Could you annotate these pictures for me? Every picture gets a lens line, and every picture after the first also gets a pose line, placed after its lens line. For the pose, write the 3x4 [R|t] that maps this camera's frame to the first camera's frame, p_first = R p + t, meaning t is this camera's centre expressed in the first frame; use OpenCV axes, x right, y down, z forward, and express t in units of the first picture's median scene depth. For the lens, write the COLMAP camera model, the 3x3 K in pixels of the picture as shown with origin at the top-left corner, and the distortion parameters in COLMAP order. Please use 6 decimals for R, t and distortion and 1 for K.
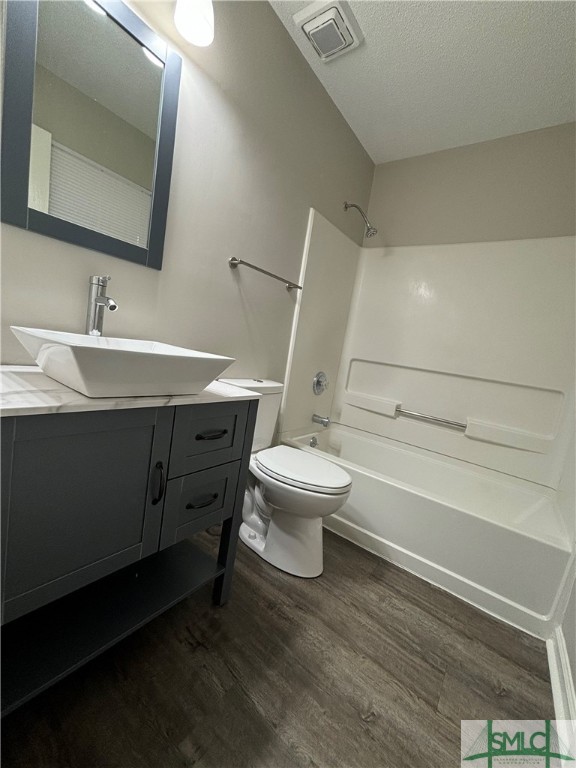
lens RADIAL K [[310.6, 0, 283.5], [0, 310.6, 387.8], [0, 0, 1]] dist [0.002033, 0.001157]
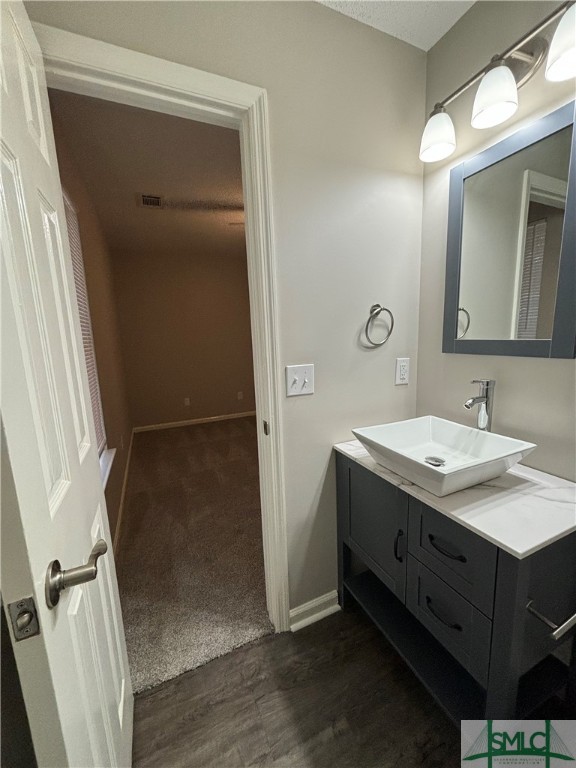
lens RADIAL K [[310.6, 0, 286.8], [0, 310.6, 385.9], [0, 0, 1]] dist [0.002033, 0.001157]
pose [[-0.477213, 0.016259, -0.878637, 0.599322], [-0.154107, 0.982787, 0.101886, -0.256776], [0.865170, 0.184026, -0.466493, 0.689162]]
